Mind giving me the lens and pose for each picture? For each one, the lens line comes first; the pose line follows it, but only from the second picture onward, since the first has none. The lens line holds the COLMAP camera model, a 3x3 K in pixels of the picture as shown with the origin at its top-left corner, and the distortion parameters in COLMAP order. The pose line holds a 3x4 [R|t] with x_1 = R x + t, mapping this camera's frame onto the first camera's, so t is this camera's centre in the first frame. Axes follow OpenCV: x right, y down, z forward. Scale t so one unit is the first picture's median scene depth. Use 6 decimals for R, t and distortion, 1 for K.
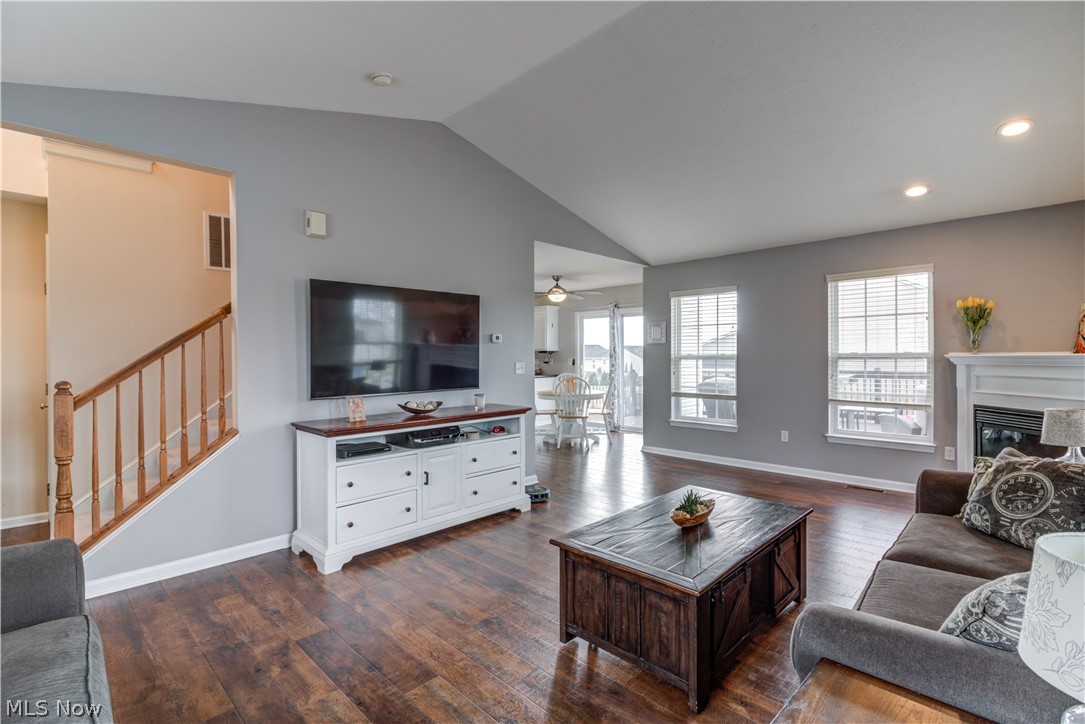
lens RADIAL K [[502.6, 0, 544.4], [0, 502.6, 362.0], [0, 0, 1]] dist [0.013155, -0.003161]
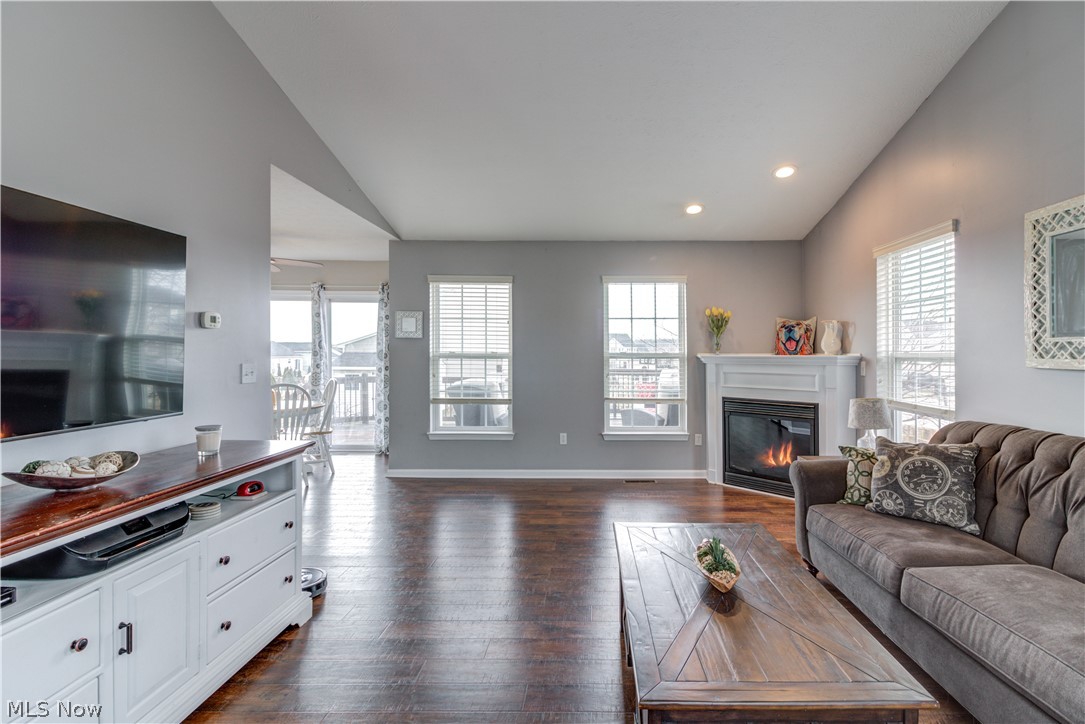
lens RADIAL K [[502.6, 0, 539.3], [0, 502.6, 353.1], [0, 0, 1]] dist [0.013155, -0.003161]
pose [[0.715523, 0.007858, 0.698545, -0.265045], [0.000743, 0.999928, -0.012010, -0.005202], [-0.698589, 0.009113, 0.715466, 0.412506]]
